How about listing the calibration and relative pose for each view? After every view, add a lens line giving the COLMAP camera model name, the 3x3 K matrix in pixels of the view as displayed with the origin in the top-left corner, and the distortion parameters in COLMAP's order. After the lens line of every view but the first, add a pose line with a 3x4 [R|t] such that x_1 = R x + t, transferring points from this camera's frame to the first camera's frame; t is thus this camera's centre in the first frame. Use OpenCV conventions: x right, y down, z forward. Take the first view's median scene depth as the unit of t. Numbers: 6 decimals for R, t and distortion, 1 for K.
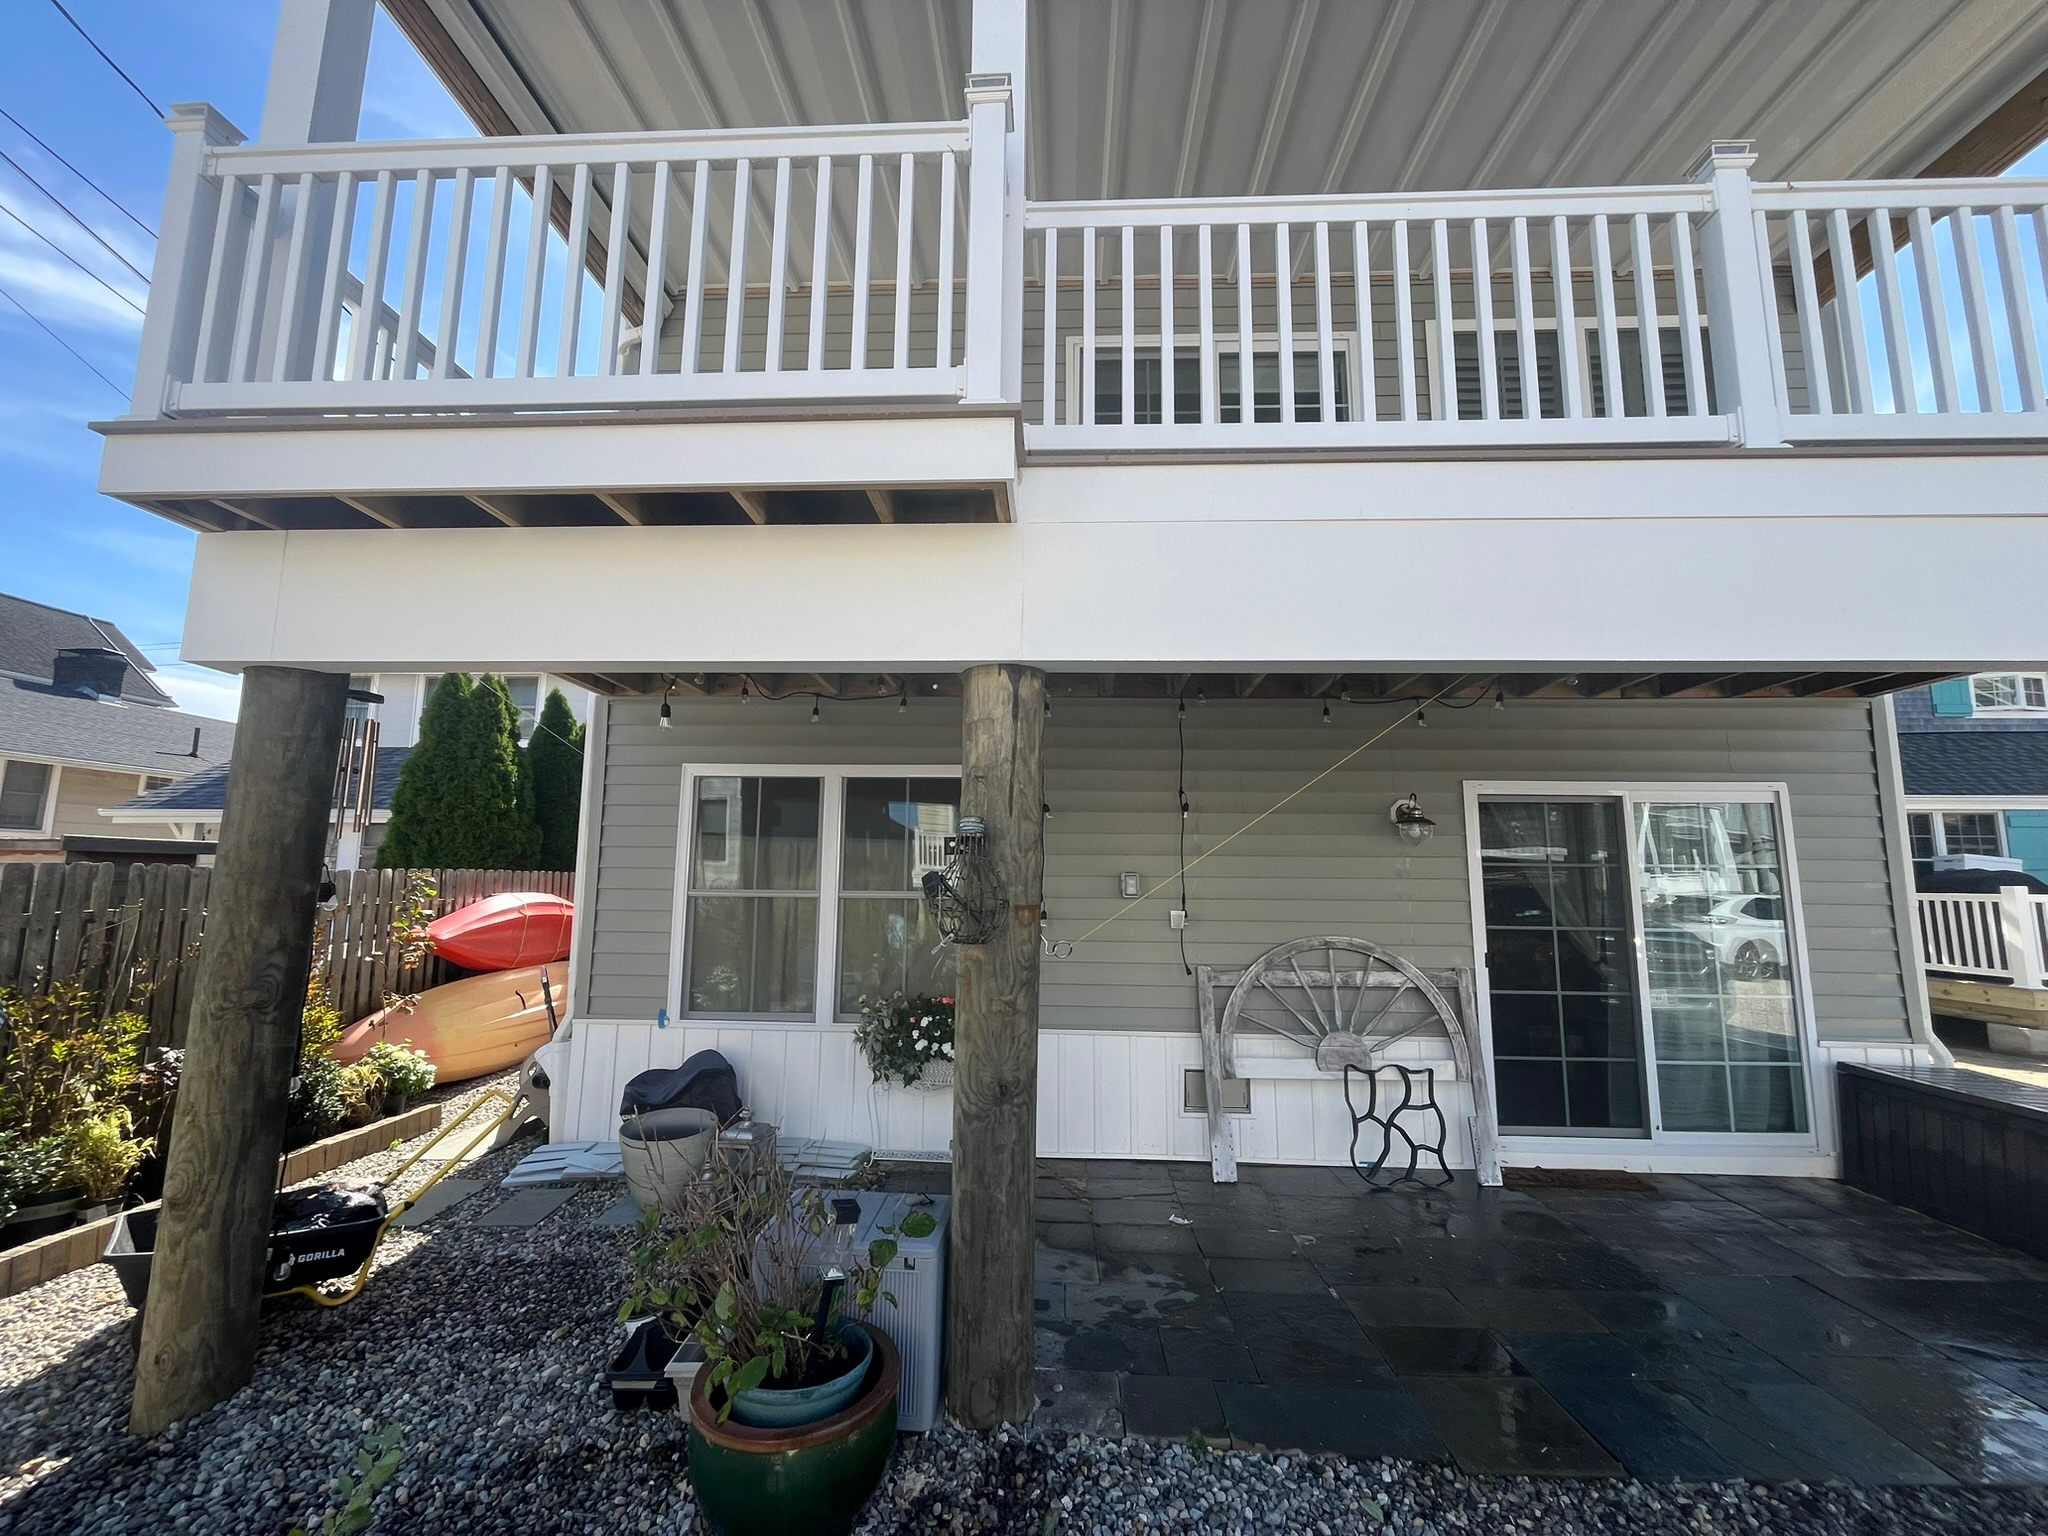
lens RADIAL K [[827.5, 0, 1019.8], [0, 827.5, 768.7], [0, 0, 1]] dist [-0.002863, -0.000308]
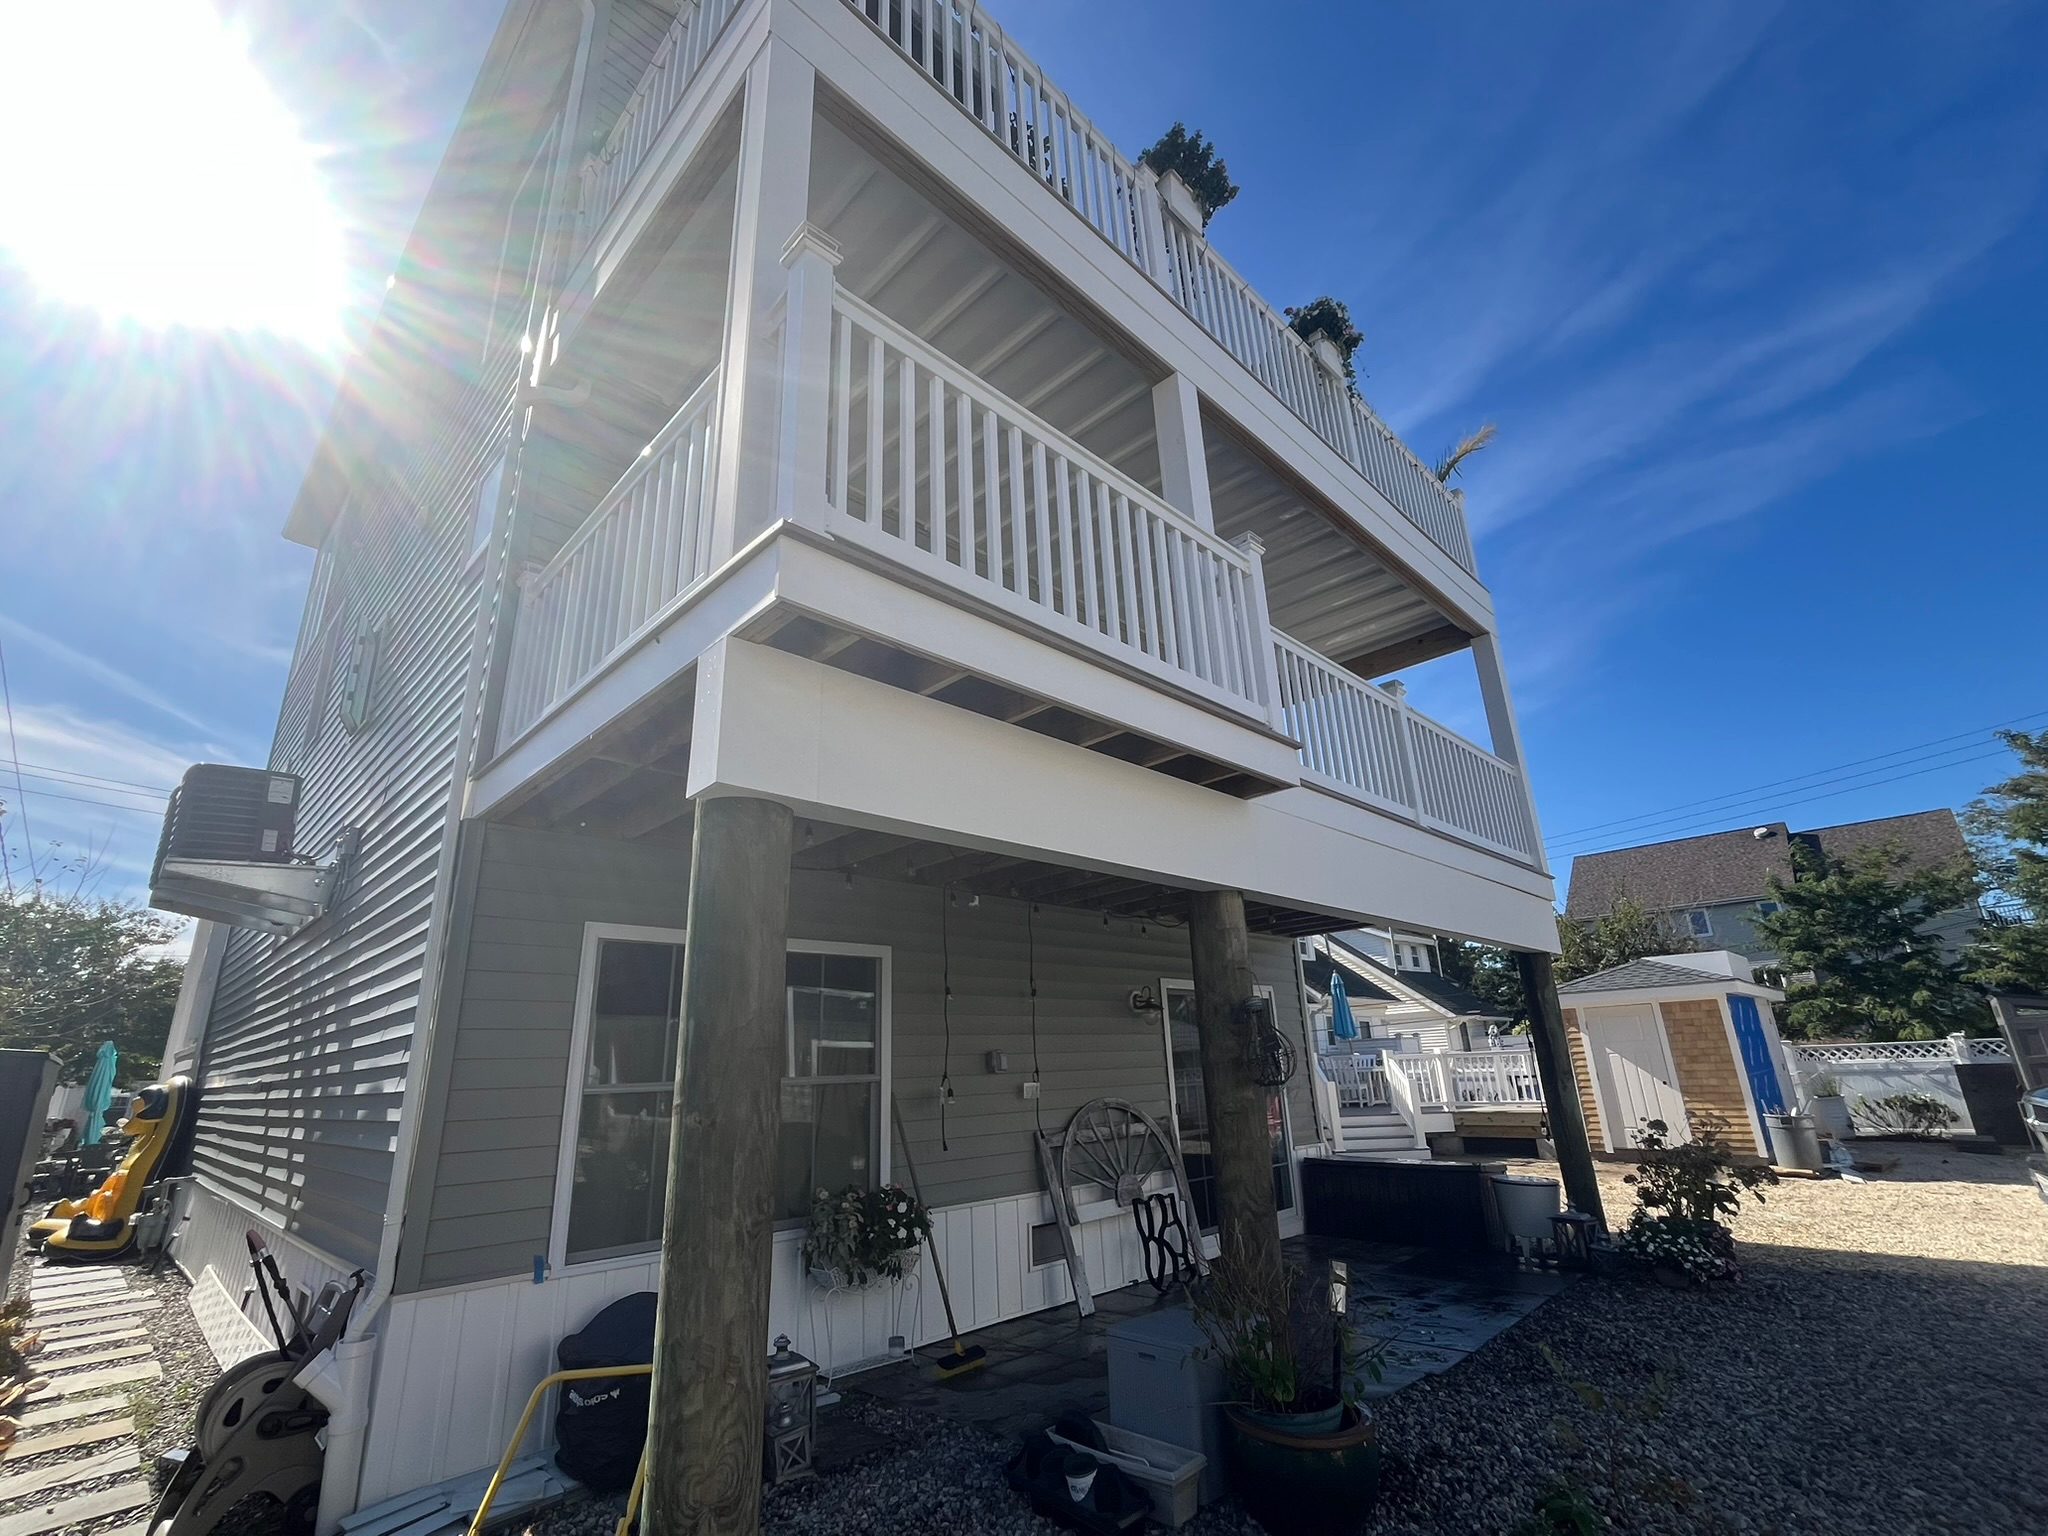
lens RADIAL K [[905.1, 0, 1019.3], [0, 905.1, 768.3], [0, 0, 1]] dist [-0.002512, -0.000386]
pose [[0.676338, 0.200096, 0.708892, -0.862111], [-0.053271, 0.973163, -0.223866, 0.026023], [-0.734662, 0.113646, 0.668847, 0.100926]]
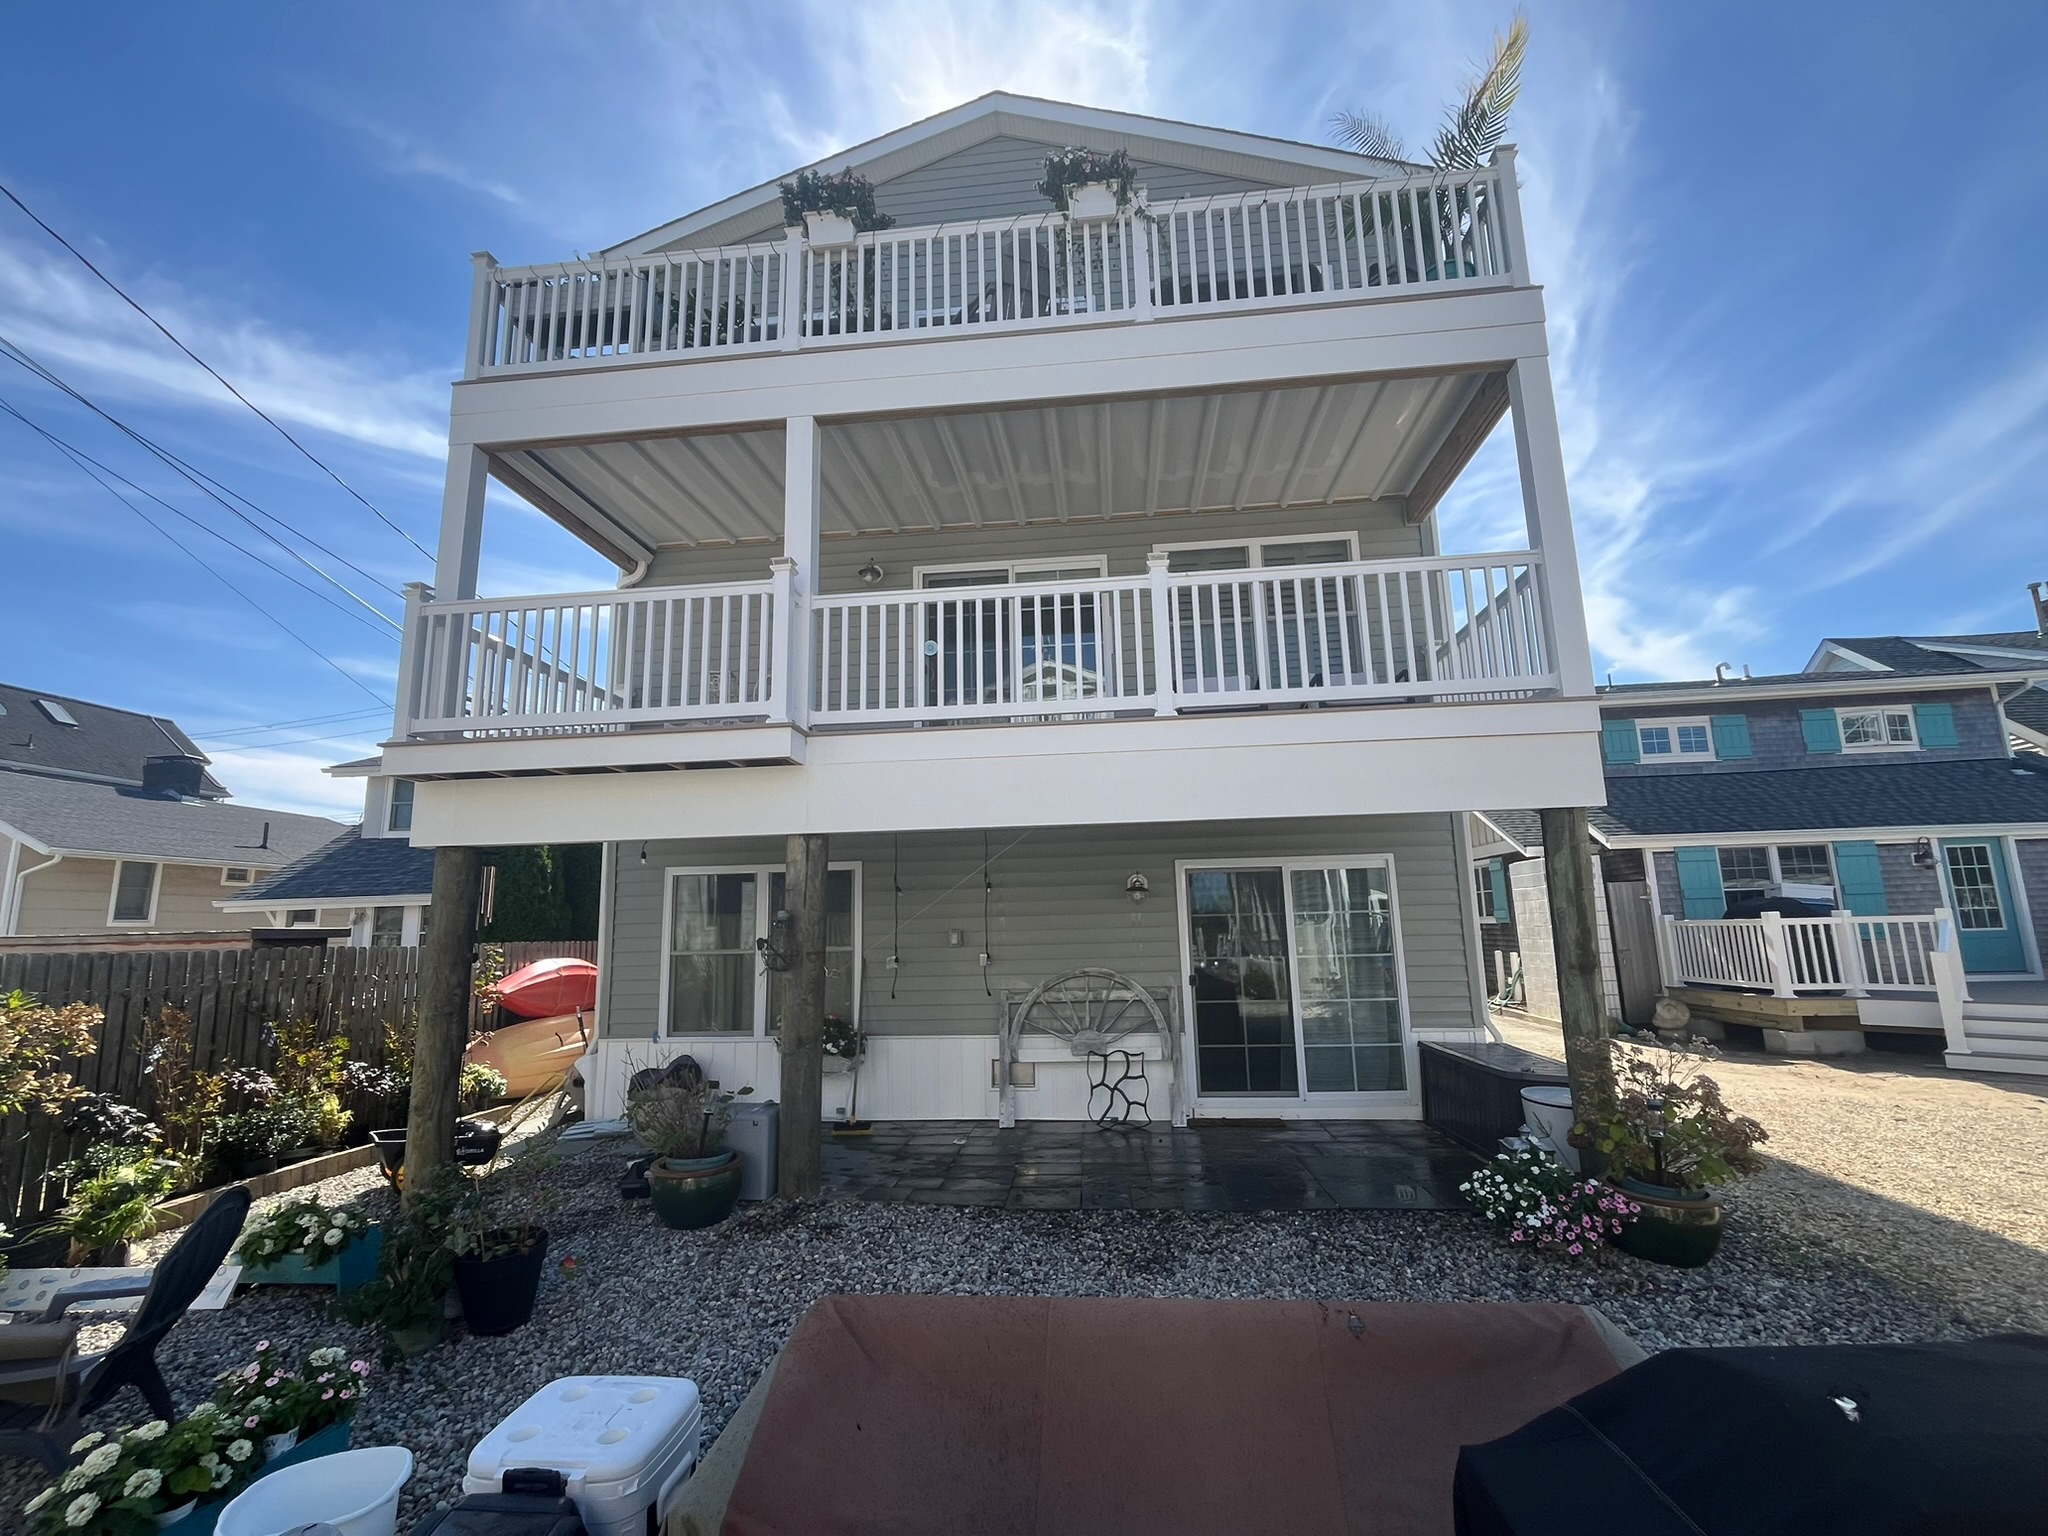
lens RADIAL K [[905.1, 0, 1020.0], [0, 905.1, 765.9], [0, 0, 1]] dist [-0.002512, -0.000386]
pose [[0.997707, -0.044279, -0.051192, 0.371247], [0.041799, 0.997946, -0.048549, -0.094111], [0.053237, 0.046298, 0.997508, -0.699424]]
